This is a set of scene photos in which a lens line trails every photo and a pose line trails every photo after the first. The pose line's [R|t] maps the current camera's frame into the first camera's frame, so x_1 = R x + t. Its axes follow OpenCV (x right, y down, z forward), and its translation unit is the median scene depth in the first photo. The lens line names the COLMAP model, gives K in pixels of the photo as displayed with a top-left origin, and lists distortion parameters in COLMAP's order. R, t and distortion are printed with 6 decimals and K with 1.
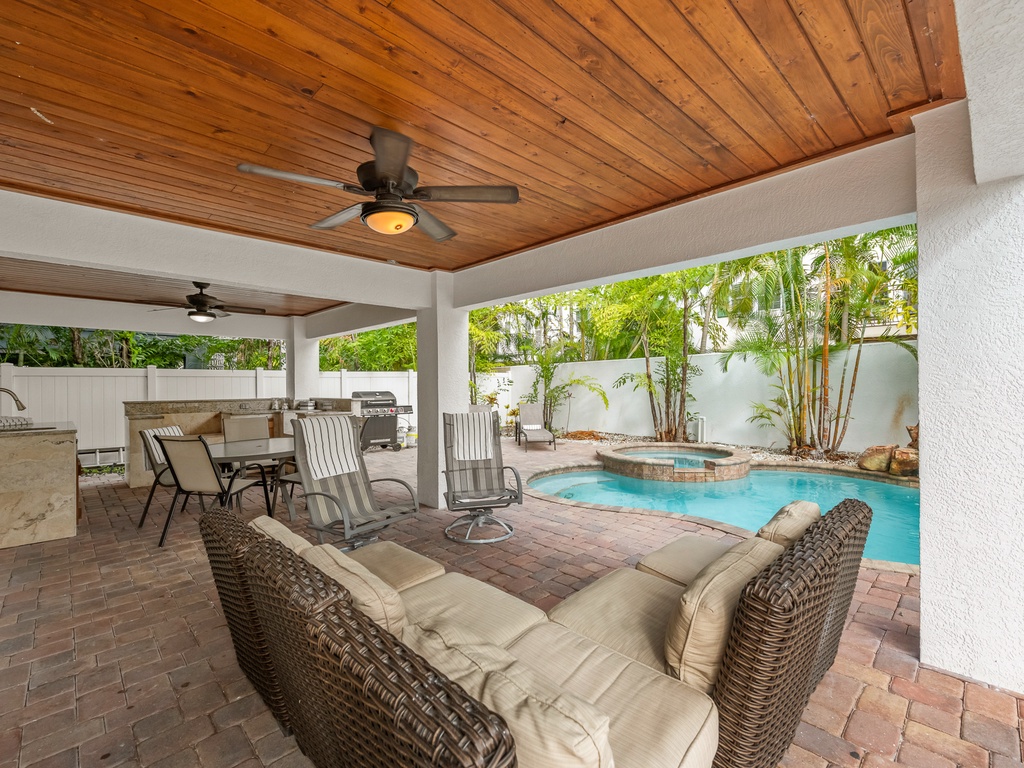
lens RADIAL K [[467.7, 0, 517.8], [0, 467.7, 385.4], [0, 0, 1]] dist [-0.001797, -0.000229]
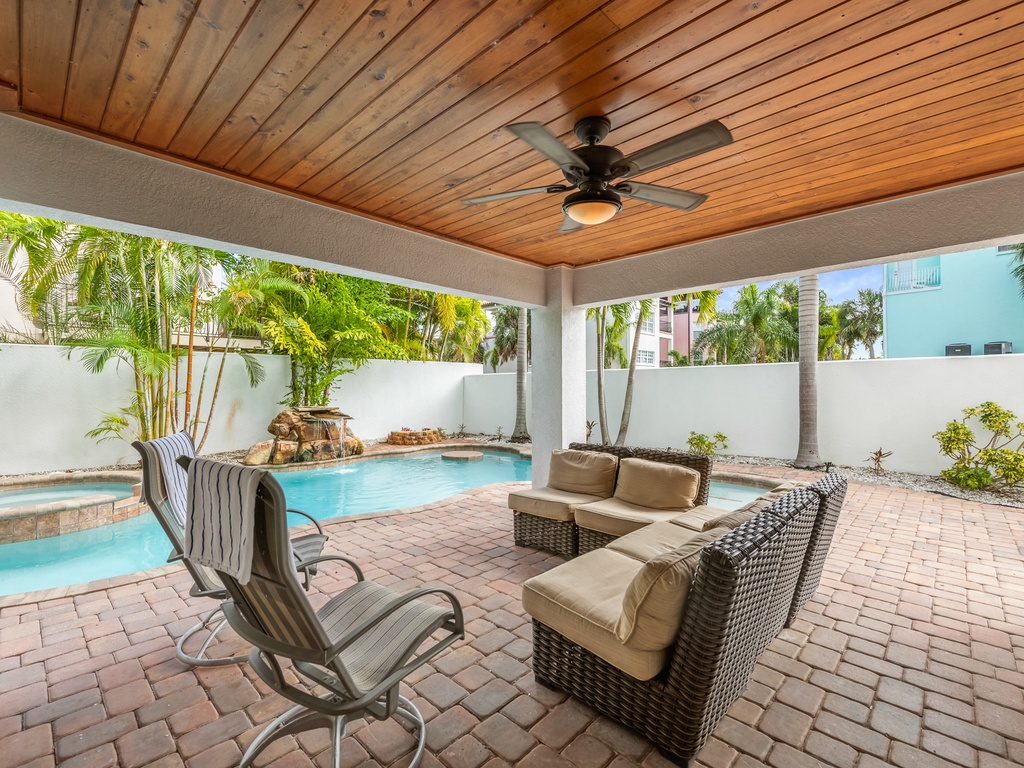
lens RADIAL K [[467.7, 0, 515.8], [0, 467.7, 376.8], [0, 0, 1]] dist [-0.001797, -0.000229]
pose [[-0.049265, 0.034886, 0.998176, -0.662565], [0.001678, 0.999391, -0.034846, 0.012025], [-0.998784, -0.000041, -0.049293, 0.660540]]
